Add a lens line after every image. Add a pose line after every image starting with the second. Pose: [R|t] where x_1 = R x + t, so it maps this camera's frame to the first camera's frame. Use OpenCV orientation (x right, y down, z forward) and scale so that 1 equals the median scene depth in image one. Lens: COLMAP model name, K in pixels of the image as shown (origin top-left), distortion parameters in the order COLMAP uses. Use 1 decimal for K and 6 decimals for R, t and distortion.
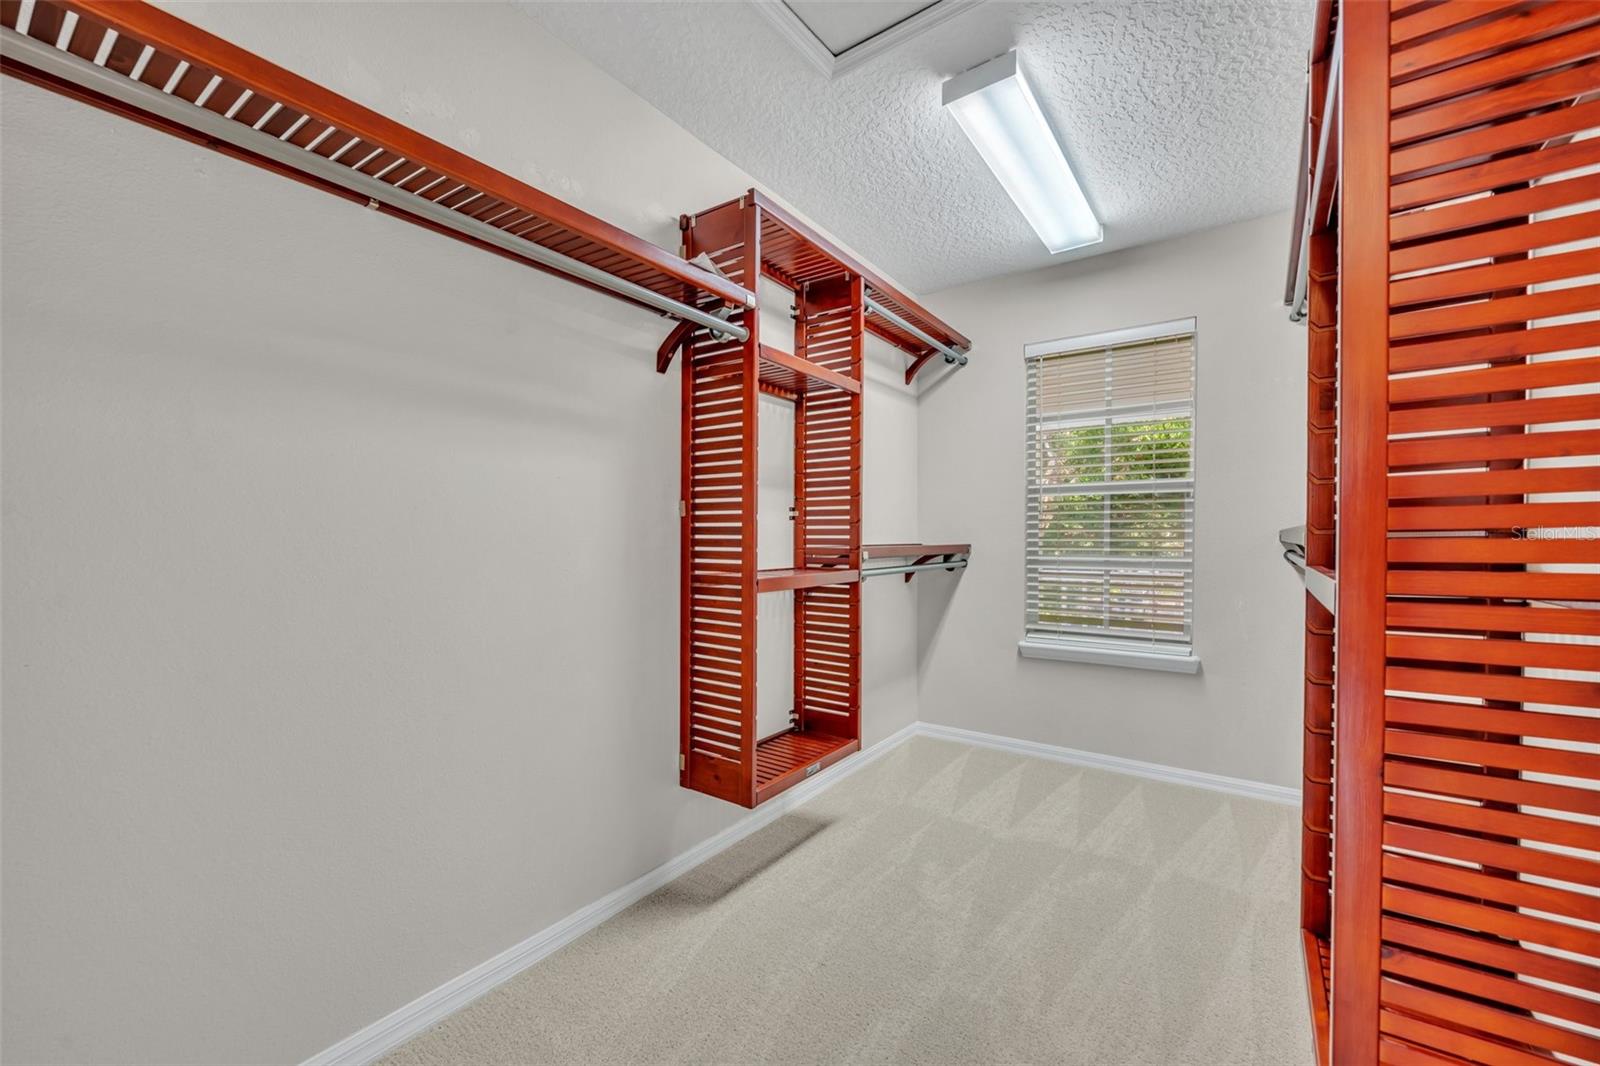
lens RADIAL K [[637.5, 0, 800.0], [0, 637.5, 537.1], [0, 0, 1]] dist [-0.000486, -0.000097]
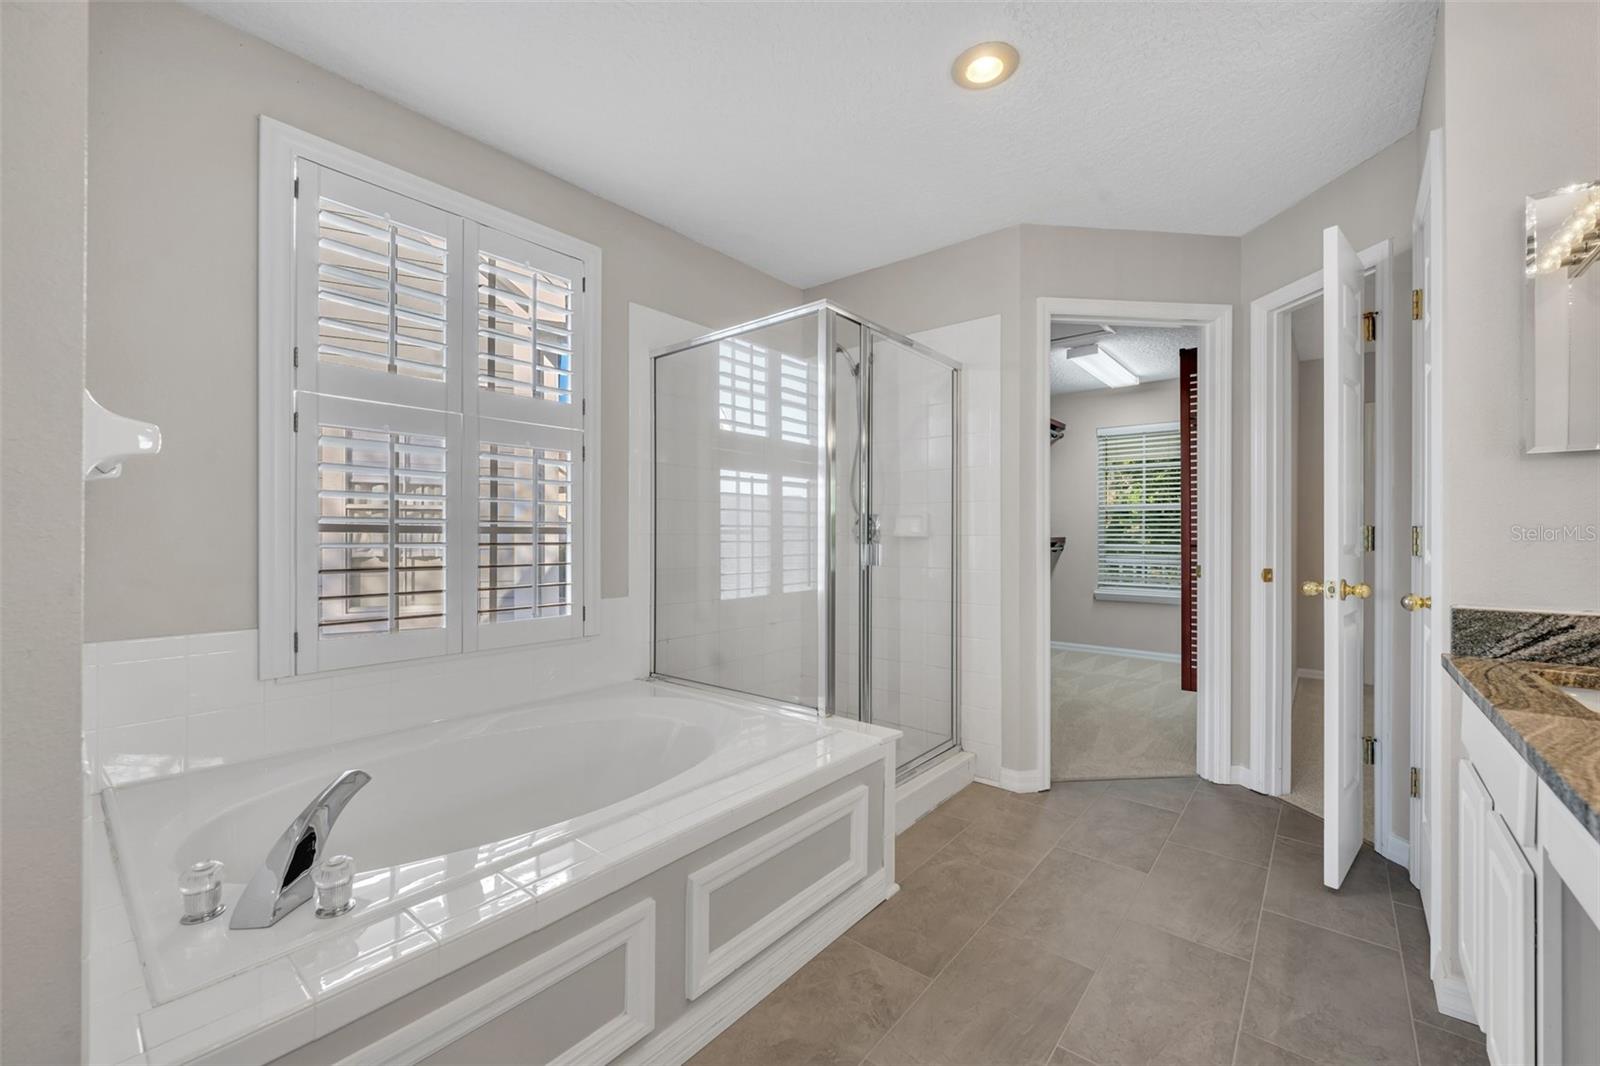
lens RADIAL K [[637.5, 0, 800.0], [0, 637.5, 537.1], [0, 0, 1]] dist [-0.000486, -0.000097]
pose [[0.996743, -0.001110, -0.080634, -0.350405], [0.001079, 0.999999, -0.000438, 0.011074], [0.080634, 0.000350, 0.996744, -0.894173]]
